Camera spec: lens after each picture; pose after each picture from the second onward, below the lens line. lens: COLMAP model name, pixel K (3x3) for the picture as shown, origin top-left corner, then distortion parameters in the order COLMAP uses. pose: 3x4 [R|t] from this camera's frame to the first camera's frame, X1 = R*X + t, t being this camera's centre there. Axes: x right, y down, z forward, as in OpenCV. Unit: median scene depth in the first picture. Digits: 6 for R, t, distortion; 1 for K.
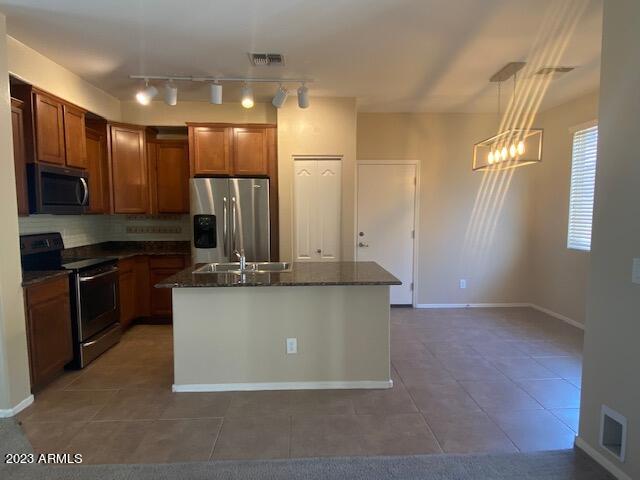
lens RADIAL K [[370.4, 0, 317.1], [0, 370.4, 240.2], [0, 0, 1]] dist [0.057497, -0.051405]
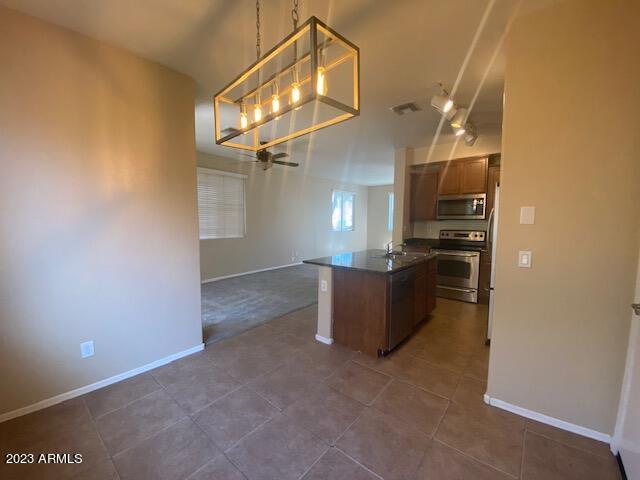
lens RADIAL K [[258.9, 0, 317.9], [0, 258.9, 239.5], [0, 0, 1]] dist [0.025481, -0.022823]
pose [[-0.675087, 0.054526, -0.735720, 0.707833], [-0.062465, 0.989459, 0.130648, -0.091911], [0.735089, 0.134156, -0.664565, 1.255210]]
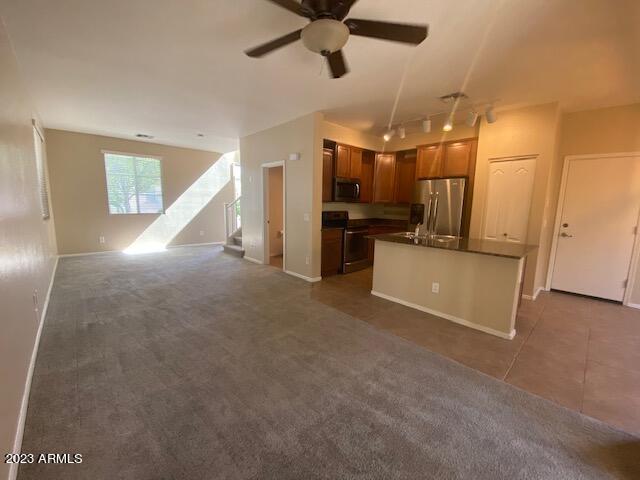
lens RADIAL K [[258.9, 0, 317.9], [0, 258.9, 239.5], [0, 0, 1]] dist [0.025481, -0.022823]
pose [[0.646830, 0.120467, -0.753059, 0.311881], [-0.081467, 0.992710, 0.088829, 0.022855], [0.758270, 0.003892, 0.651929, -0.059872]]
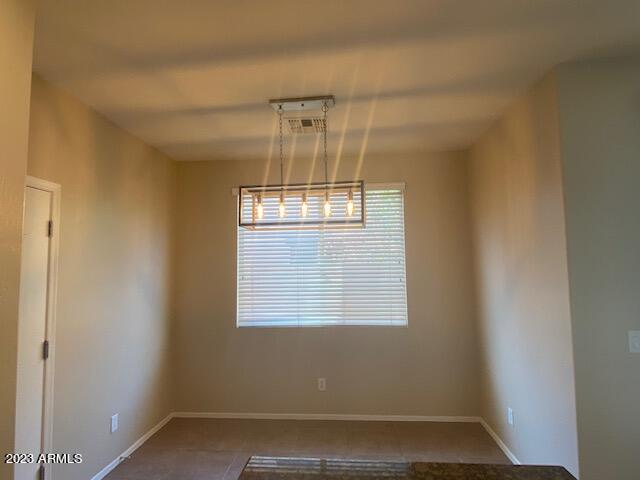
lens RADIAL K [[374.2, 0, 320.0], [0, 374.2, 240.0], [0, 0, 1]] dist [0.095713, -0.142742]
pose [[0.110884, 0.067207, 0.991558, -0.202428], [0.090519, 0.992881, -0.077420, -0.109689], [-0.989703, 0.098339, 0.104011, 0.858455]]
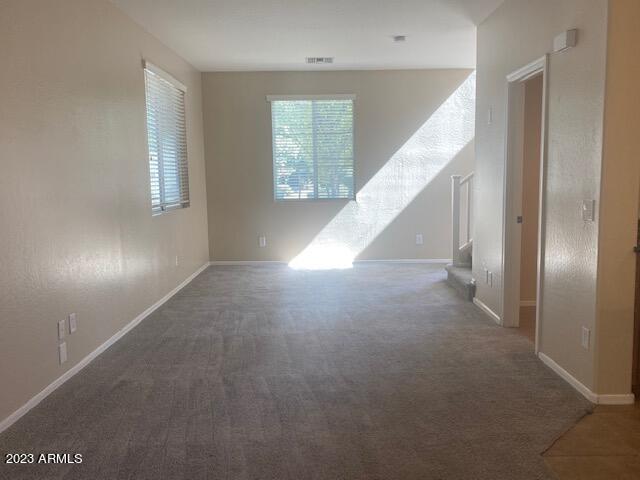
lens RADIAL K [[534.9, 0, 320.0], [0, 534.9, 240.0], [0, 0, 1]] dist [0.009283, 0.001941]
pose [[-0.051062, 0.121210, -0.991313, 0.232464], [-0.065159, 0.990088, 0.124417, 0.003110], [0.996568, 0.070946, -0.042659, 0.278418]]
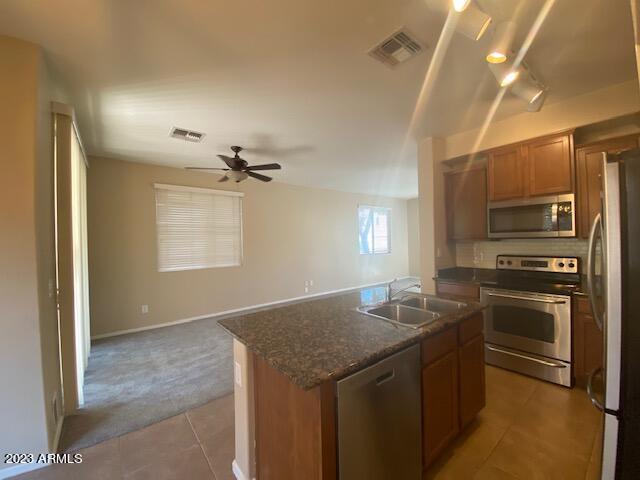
lens RADIAL K [[258.9, 0, 317.9], [0, 258.9, 239.5], [0, 0, 1]] dist [0.025481, -0.022823]
pose [[-0.812103, 0.018850, -0.583210, 0.289201], [-0.022461, 0.997728, 0.063524, -0.097606], [0.583082, 0.064687, -0.809834, 1.174412]]
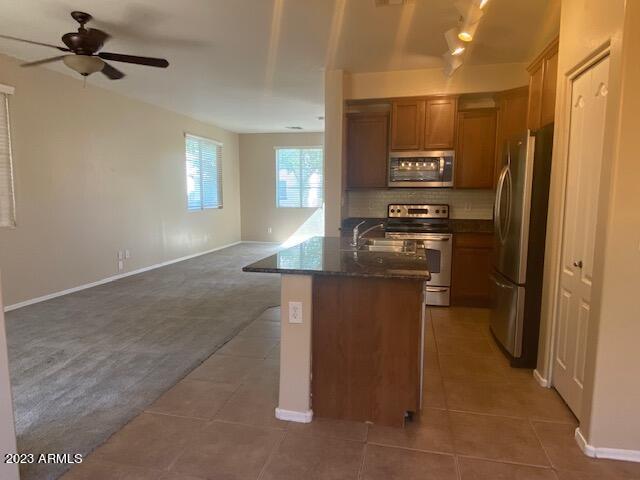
lens RADIAL K [[407.2, 0, 320.0], [0, 407.2, 240.0], [0, 0, 1]] dist [0.005266, -0.002494]
pose [[-0.266174, 0.110110, -0.957615, 0.703872], [-0.082452, 0.987212, 0.136432, -0.054010], [0.960392, 0.115272, -0.253691, 0.967960]]
